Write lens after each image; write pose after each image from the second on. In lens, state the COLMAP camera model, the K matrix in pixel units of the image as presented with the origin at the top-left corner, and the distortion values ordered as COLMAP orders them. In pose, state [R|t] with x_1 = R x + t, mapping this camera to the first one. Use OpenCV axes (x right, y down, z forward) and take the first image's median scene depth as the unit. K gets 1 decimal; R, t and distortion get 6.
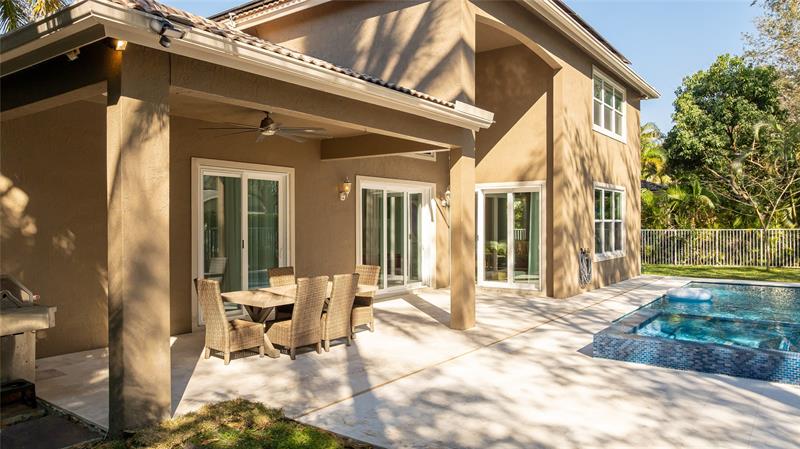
lens RADIAL K [[562.1, 0, 400.0], [0, 562.1, 224.5], [0, 0, 1]] dist [-0.003499, 0.002161]
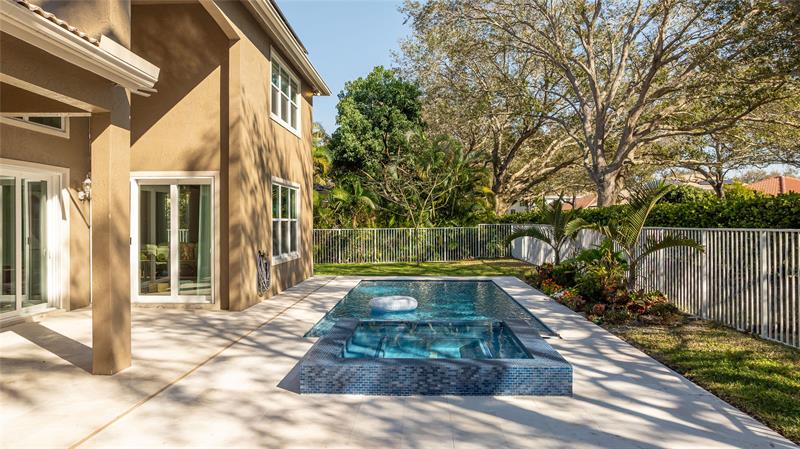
lens RADIAL K [[563.8, 0, 400.0], [0, 563.8, 224.5], [0, 0, 1]] dist [-0.018927, 0.009510]
pose [[0.829165, -0.001363, 0.559003, 0.012222], [0.001781, 0.999998, -0.000203, 0.001832], [-0.559001, 0.001164, 0.829166, 0.145907]]
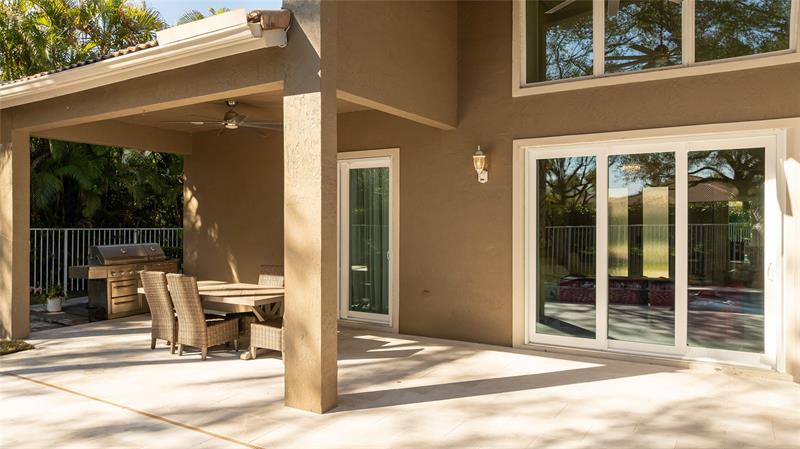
lens RADIAL K [[563.8, 0, 400.0], [0, 563.8, 224.5], [0, 0, 1]] dist [-0.018927, 0.009510]
pose [[0.080220, 0.006222, -0.996758, 0.439738], [0.000819, 0.999980, 0.006308, 0.000762], [0.996777, -0.001322, 0.080213, 0.694730]]
